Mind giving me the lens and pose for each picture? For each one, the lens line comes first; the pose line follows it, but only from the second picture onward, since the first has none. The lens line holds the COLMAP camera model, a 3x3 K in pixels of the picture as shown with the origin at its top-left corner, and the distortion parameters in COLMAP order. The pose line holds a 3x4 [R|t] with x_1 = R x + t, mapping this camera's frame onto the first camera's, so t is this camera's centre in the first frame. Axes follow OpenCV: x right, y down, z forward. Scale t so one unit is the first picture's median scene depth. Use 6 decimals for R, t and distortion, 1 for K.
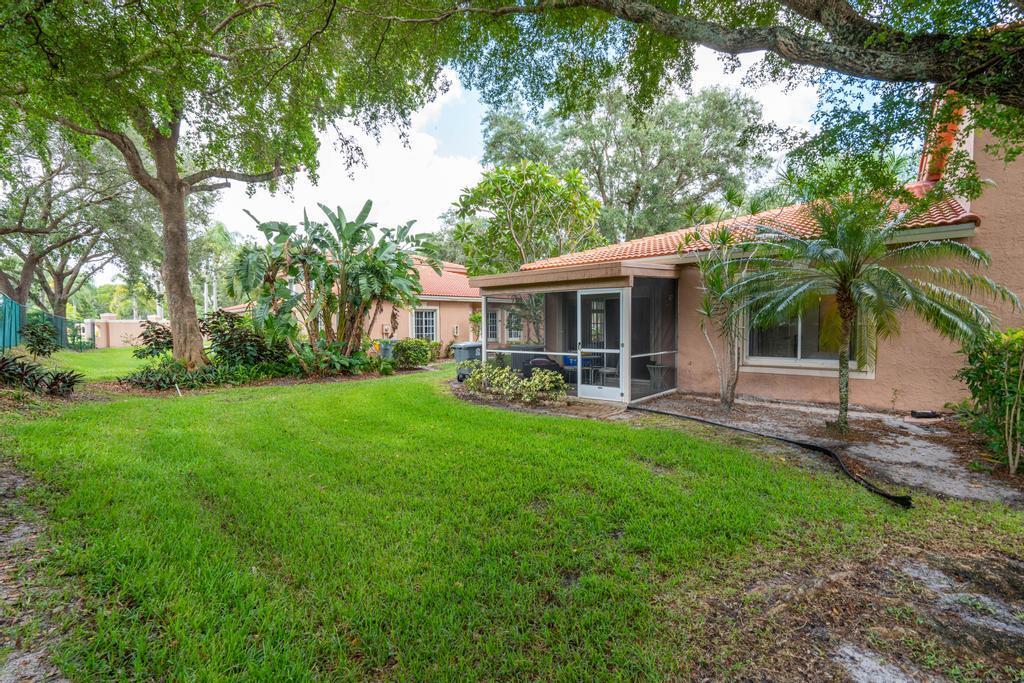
lens RADIAL K [[451.0, 0, 512.0], [0, 451.0, 341.5], [0, 0, 1]] dist [-0.009170, -0.000042]
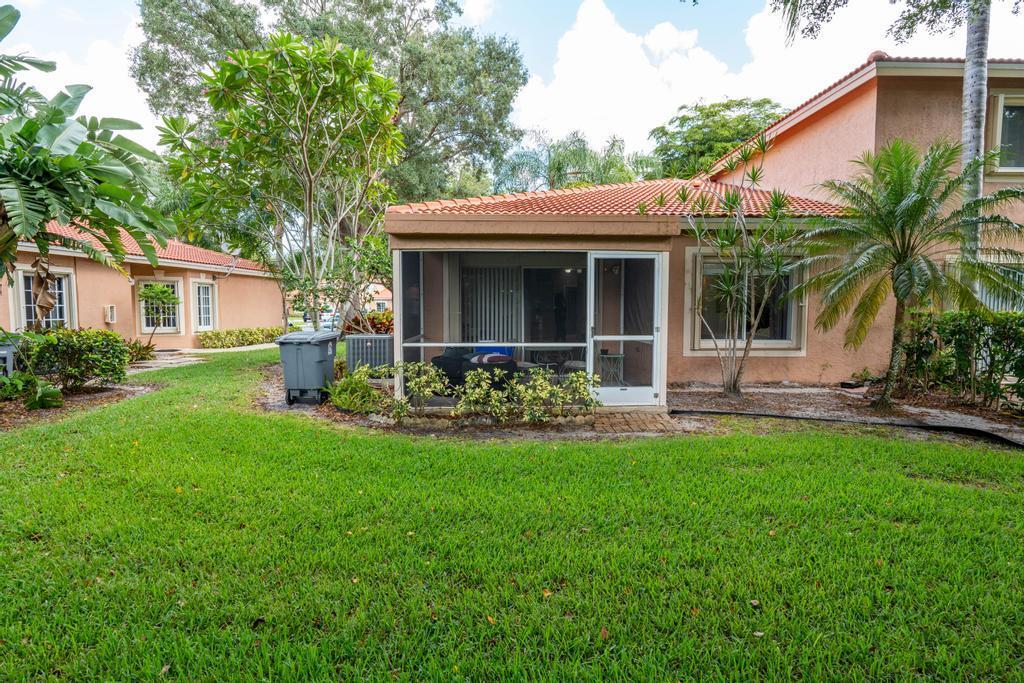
lens RADIAL K [[521.5, 0, 512.0], [0, 521.5, 341.5], [0, 0, 1]] dist [-0.000130, 0.000152]
pose [[0.738125, -0.035759, 0.673716, -0.509770], [0.018702, 0.999295, 0.032550, -0.004491], [-0.674405, -0.011426, 0.738273, 0.518662]]
